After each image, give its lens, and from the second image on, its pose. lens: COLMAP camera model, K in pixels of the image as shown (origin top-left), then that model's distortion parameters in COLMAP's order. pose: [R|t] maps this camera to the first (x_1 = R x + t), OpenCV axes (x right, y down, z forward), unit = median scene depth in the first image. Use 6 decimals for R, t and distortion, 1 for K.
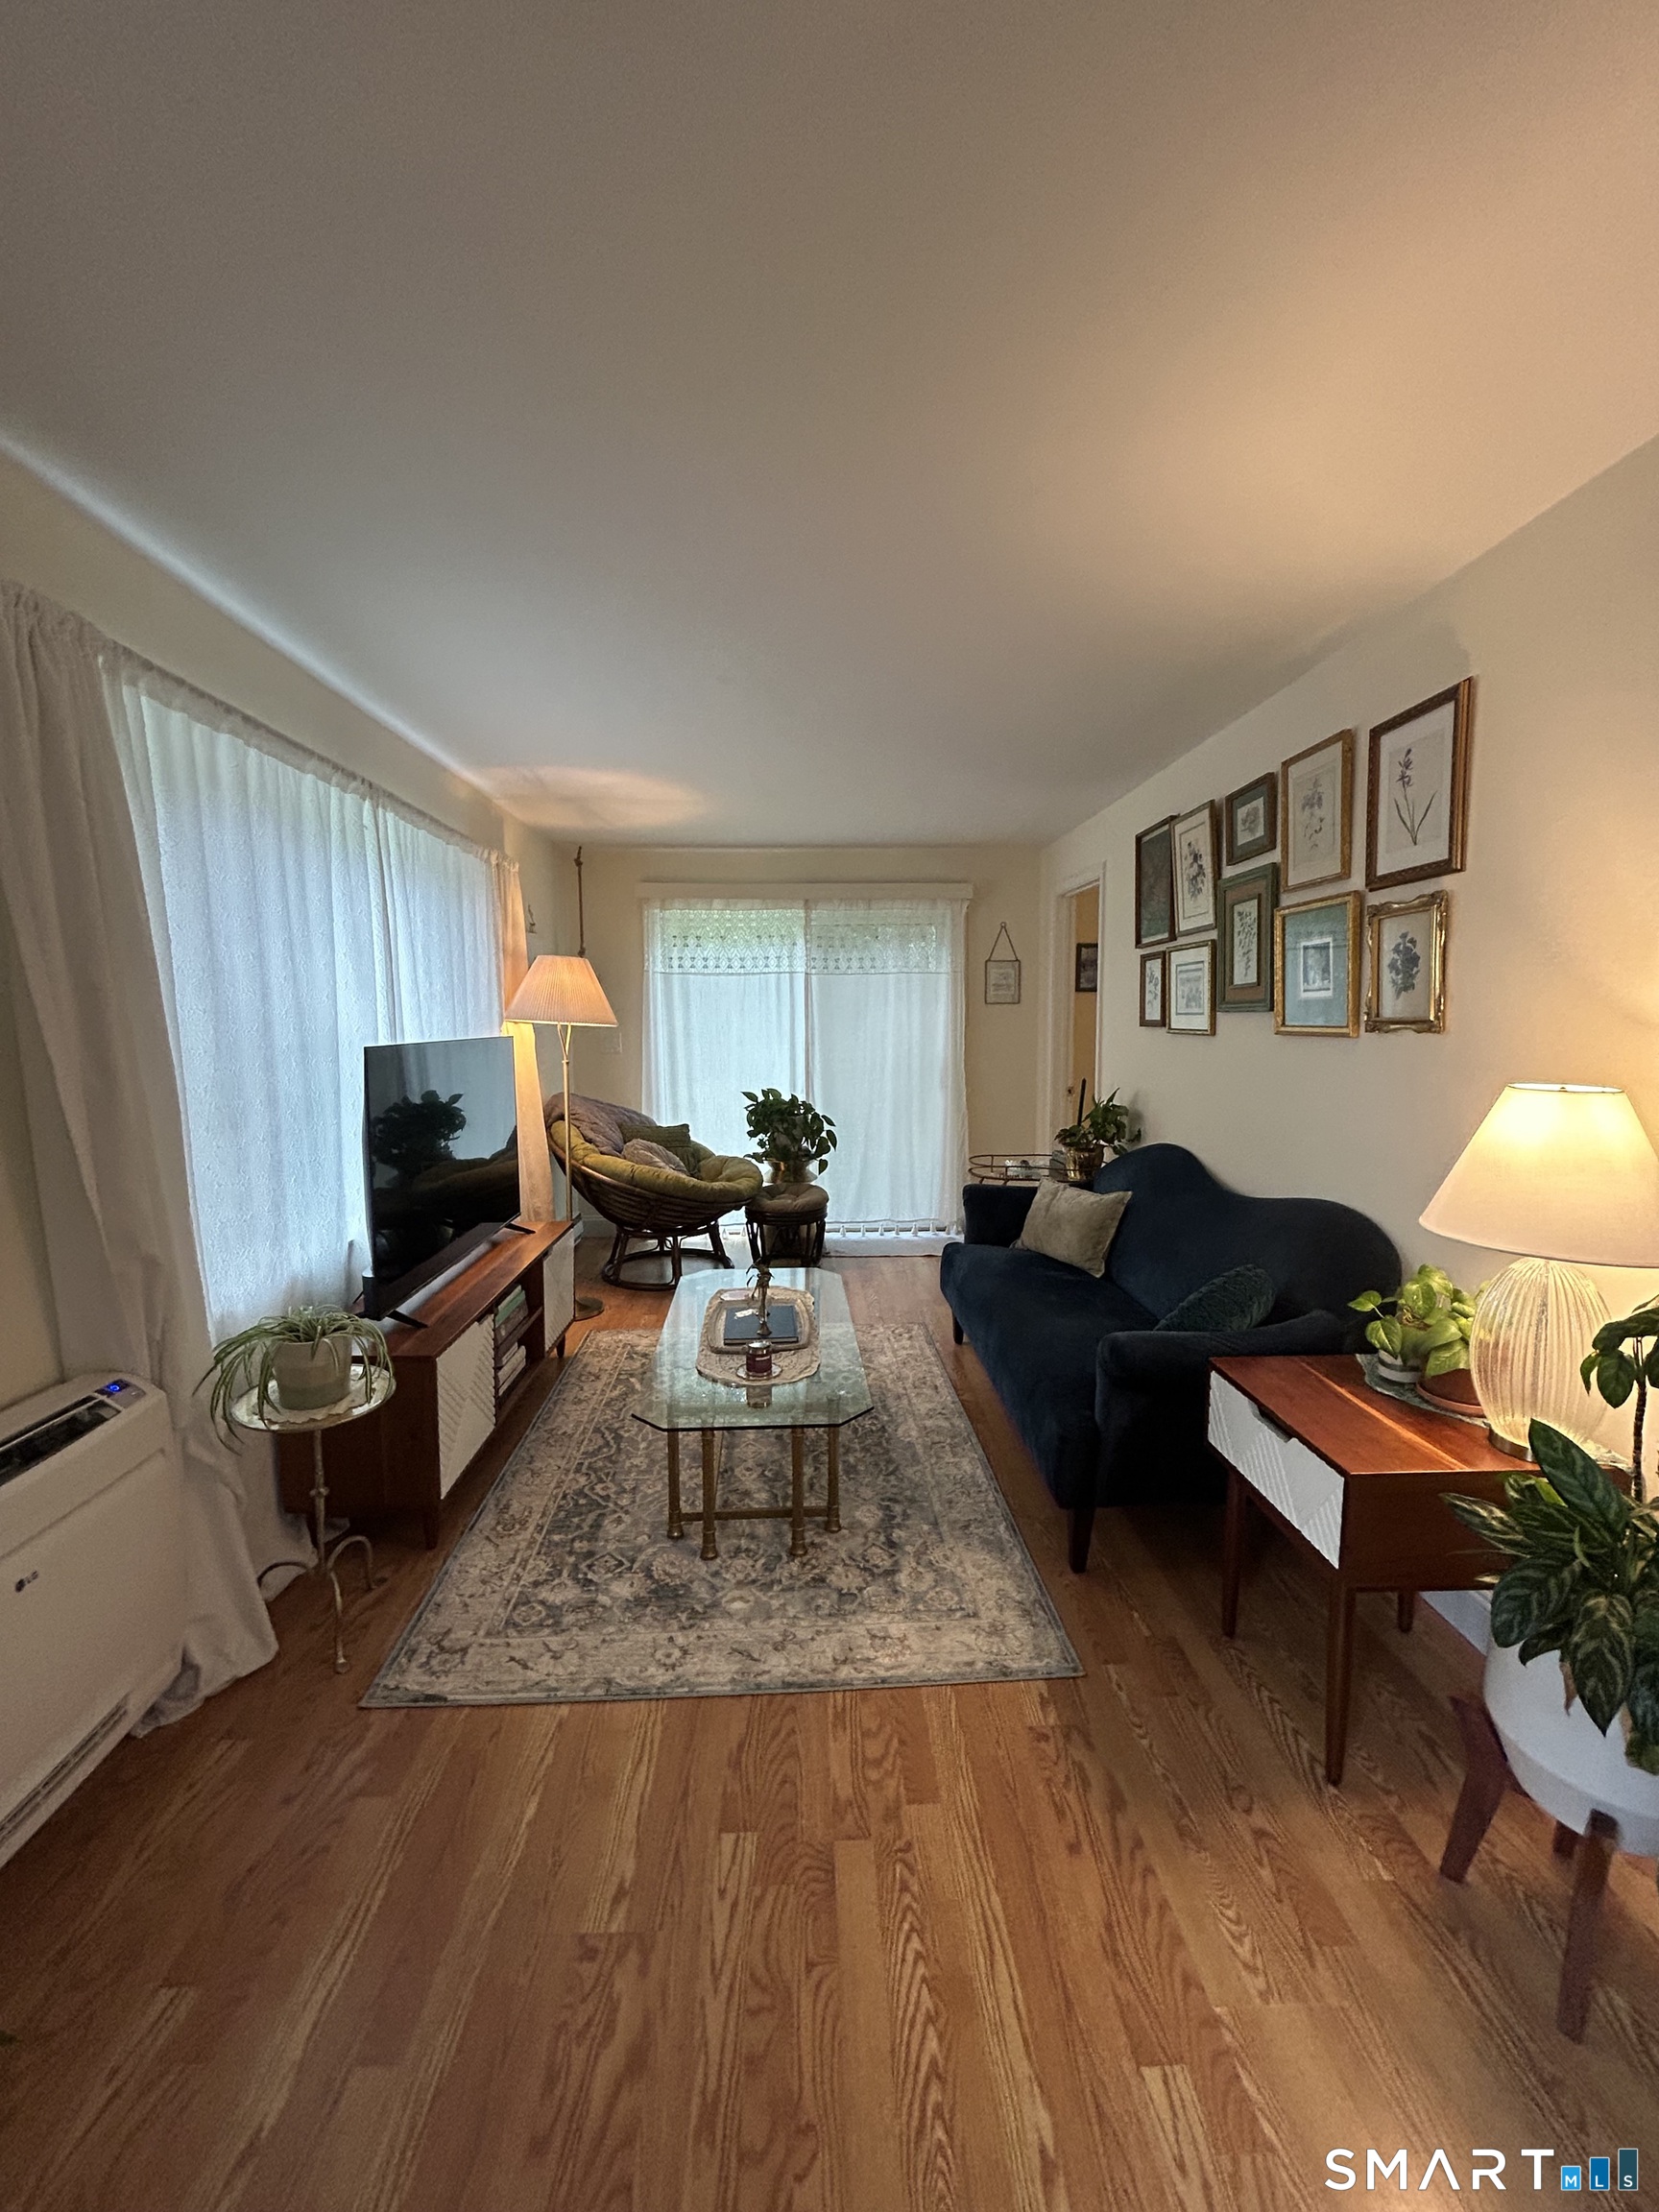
lens RADIAL K [[885.5, 0, 828.7], [0, 885.5, 1103.3], [0, 0, 1]] dist [0.001384, 0.000392]
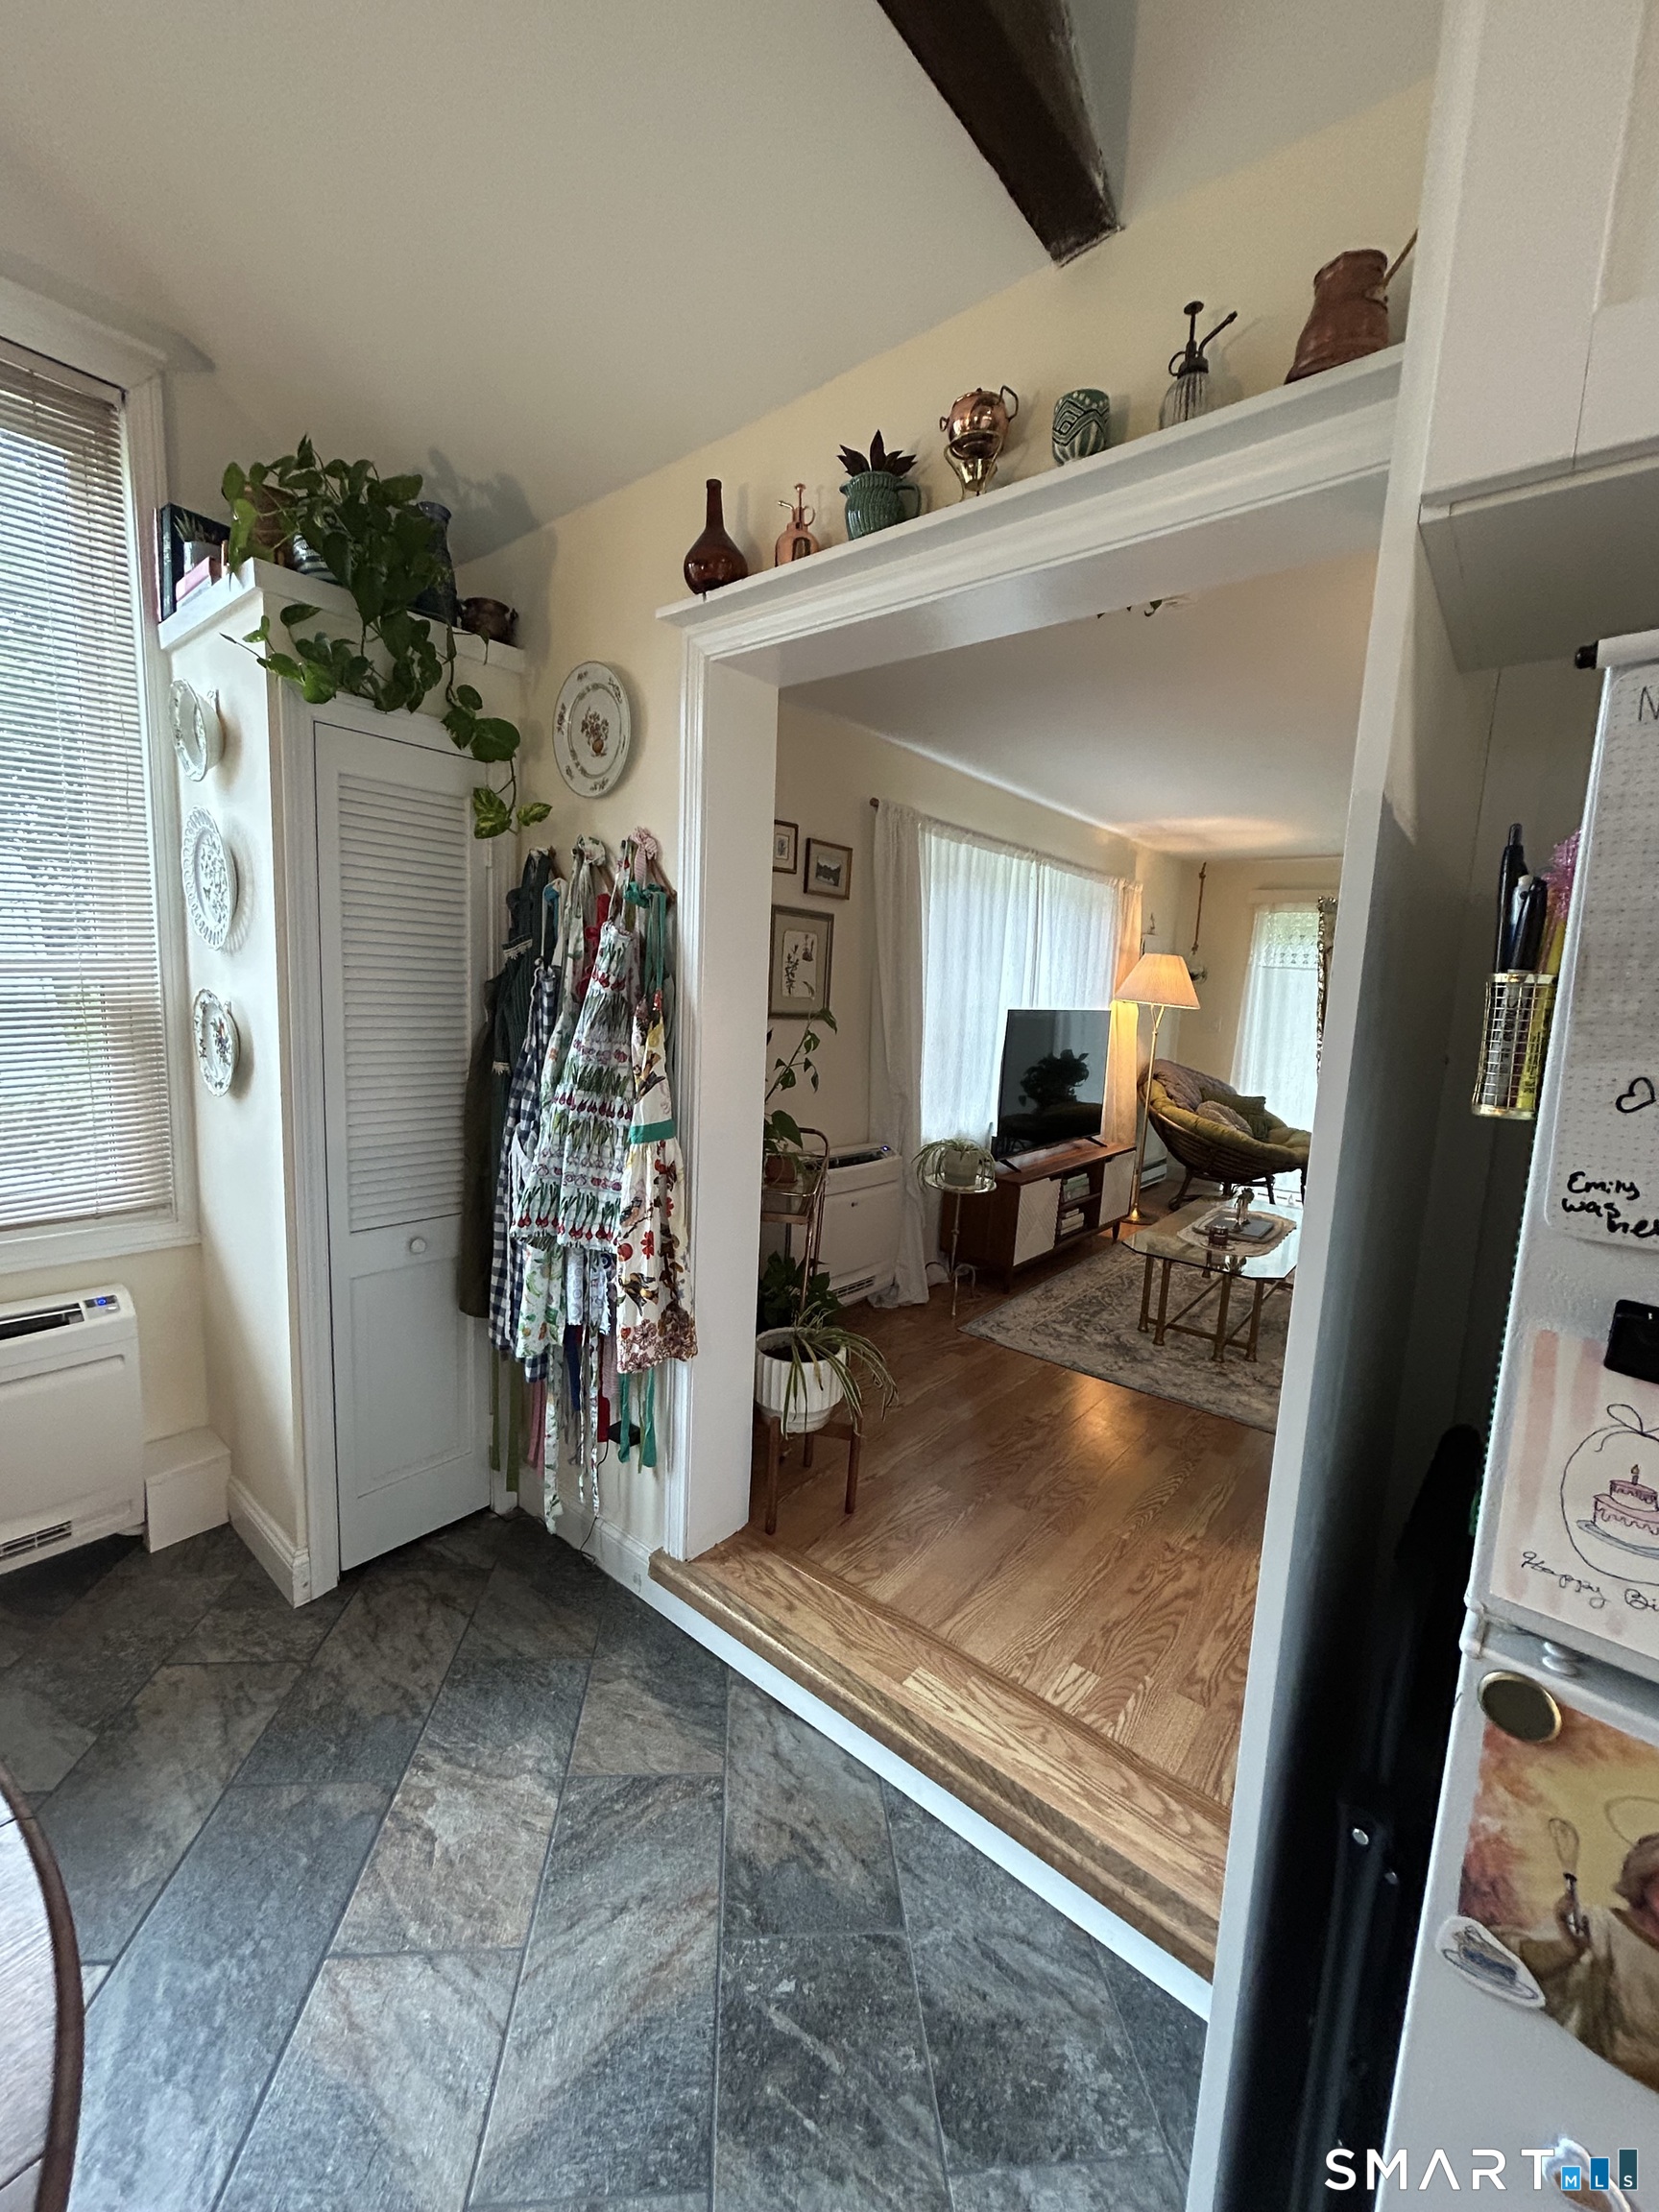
lens RADIAL K [[885.5, 0, 828.3], [0, 885.5, 1102.6], [0, 0, 1]] dist [0.001384, 0.000392]
pose [[0.741106, 0.128495, -0.658977, 0.387114], [-0.115847, 0.991267, 0.063004, 0.050319], [0.661318, 0.029647, 0.749519, -0.546752]]
